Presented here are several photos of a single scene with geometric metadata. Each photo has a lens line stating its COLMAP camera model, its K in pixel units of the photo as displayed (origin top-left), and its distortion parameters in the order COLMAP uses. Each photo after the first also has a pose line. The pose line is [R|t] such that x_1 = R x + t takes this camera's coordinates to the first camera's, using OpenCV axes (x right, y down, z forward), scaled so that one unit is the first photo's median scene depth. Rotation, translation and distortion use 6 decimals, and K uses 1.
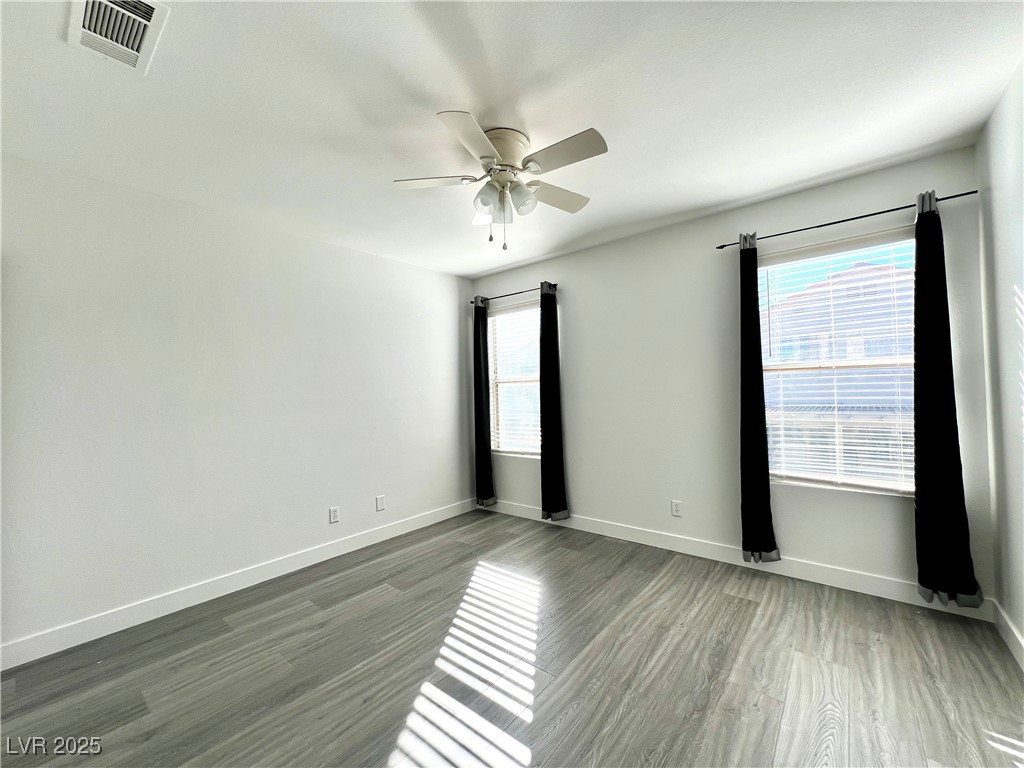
lens RADIAL K [[410.2, 0, 511.7], [0, 410.2, 386.1], [0, 0, 1]] dist [-0.003011, 0.000222]
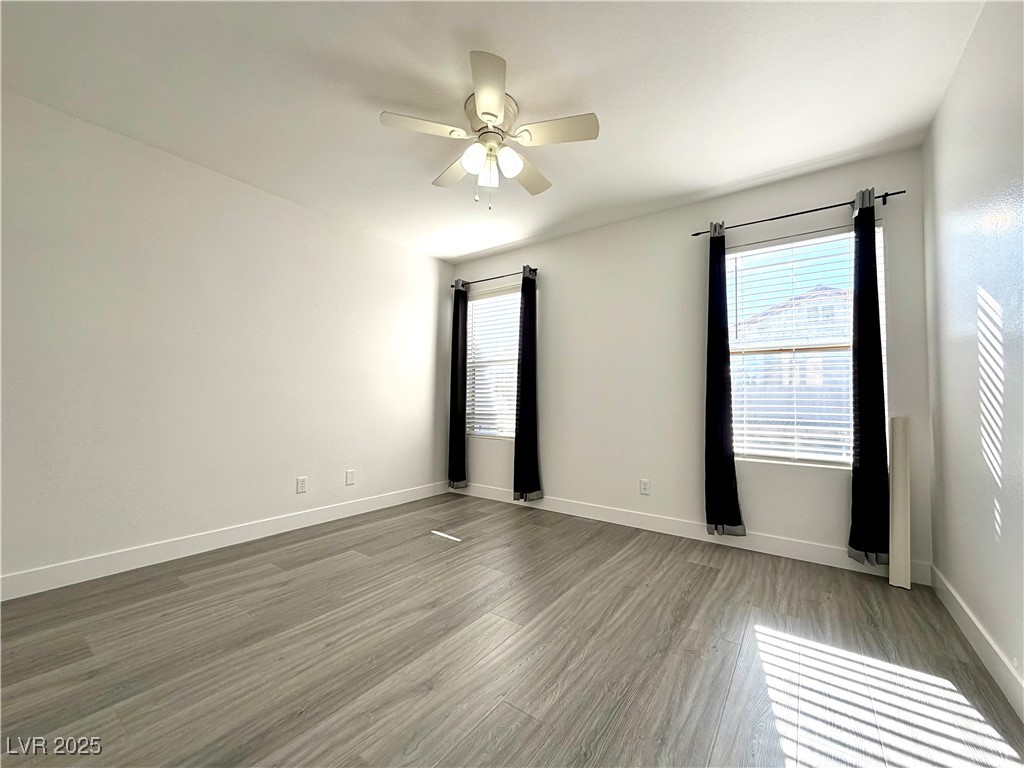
lens RADIAL K [[408.1, 0, 512.7], [0, 408.1, 382.9], [0, 0, 1]] dist [-0.002285, 0.000241]
pose [[0.997159, 0.043032, 0.061817, -0.003948], [-0.040899, 0.998537, -0.035363, 0.112991], [-0.063248, 0.032734, 0.997461, -0.012633]]
